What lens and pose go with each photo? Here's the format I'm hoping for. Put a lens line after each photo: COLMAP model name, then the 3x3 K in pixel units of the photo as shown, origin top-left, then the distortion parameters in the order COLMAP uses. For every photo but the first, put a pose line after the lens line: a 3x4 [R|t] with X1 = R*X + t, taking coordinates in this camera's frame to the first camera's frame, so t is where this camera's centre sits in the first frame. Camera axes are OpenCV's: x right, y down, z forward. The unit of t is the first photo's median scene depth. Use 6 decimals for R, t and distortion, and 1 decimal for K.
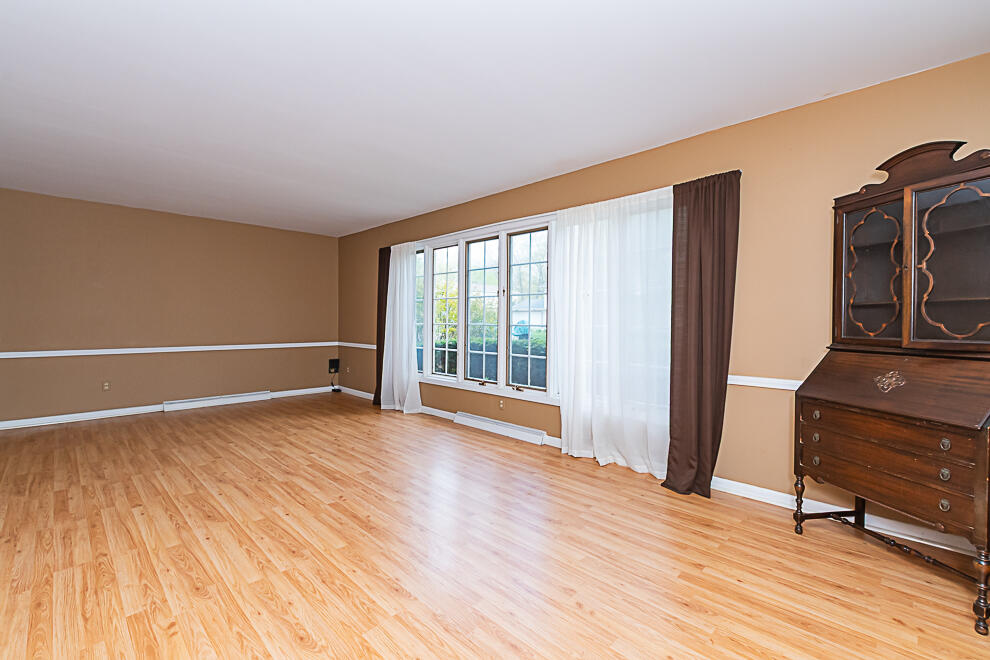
lens RADIAL K [[433.0, 0, 490.5], [0, 433.0, 308.7], [0, 0, 1]] dist [0.000356, -0.000443]
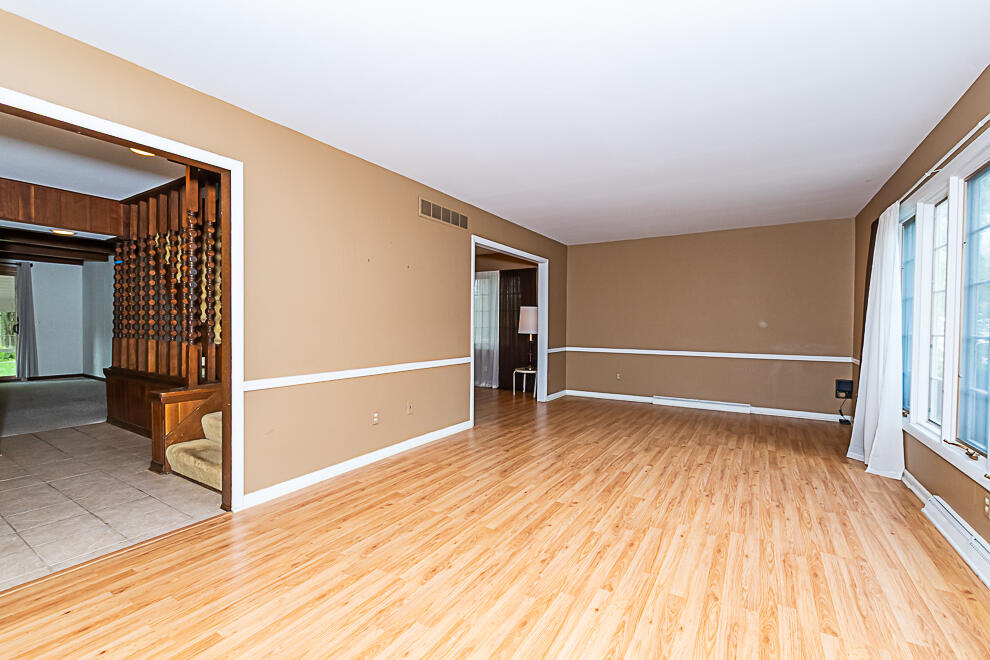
lens RADIAL K [[425.5, 0, 495.0], [0, 425.5, 330.0], [0, 0, 1]] dist [-0.000873, -0.000404]
pose [[0.226477, 0.008969, -0.973975, 0.483788], [0.019440, 0.999717, 0.013726, 0.013298], [0.973823, -0.022042, 0.226238, 0.510976]]
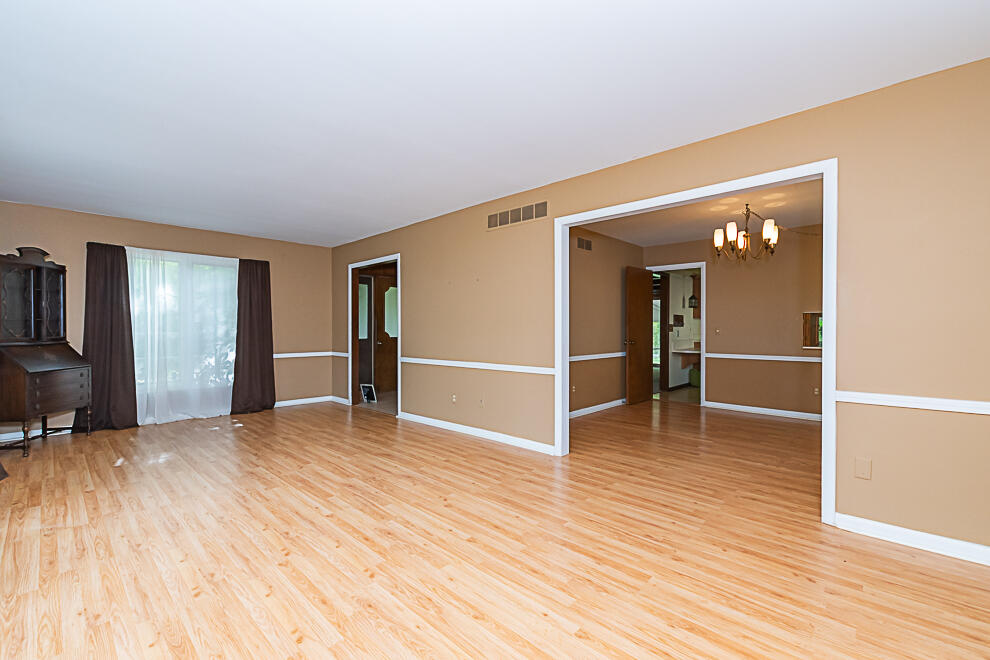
lens RADIAL K [[425.9, 0, 495.0], [0, 425.9, 330.0], [0, 0, 1]] dist [0.004042, 0.000023]
pose [[-0.999696, -0.005989, -0.023924, -0.753181], [-0.005415, 0.999698, -0.023958, 0.045266], [0.024060, -0.023821, -0.999427, 1.938921]]
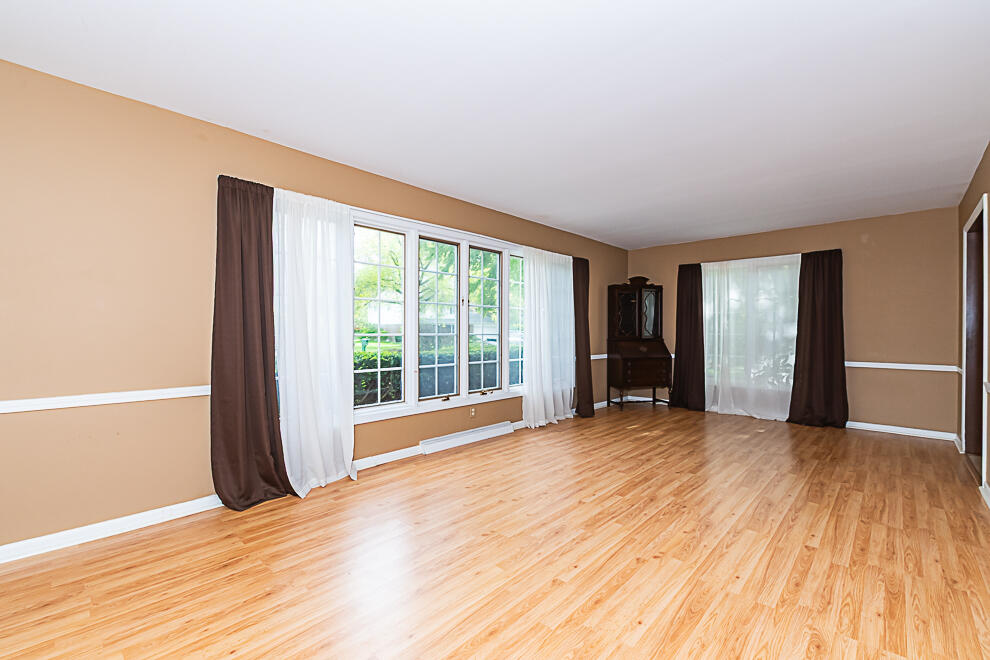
lens RADIAL K [[426.7, 0, 493.7], [0, 426.7, 306.1], [0, 0, 1]] dist [0.002312, 0.000246]
pose [[-0.027946, 0.048999, 0.998408, -1.342159], [-0.028981, 0.998338, -0.049806, 0.026855], [-0.999189, -0.030326, -0.026480, 1.336695]]
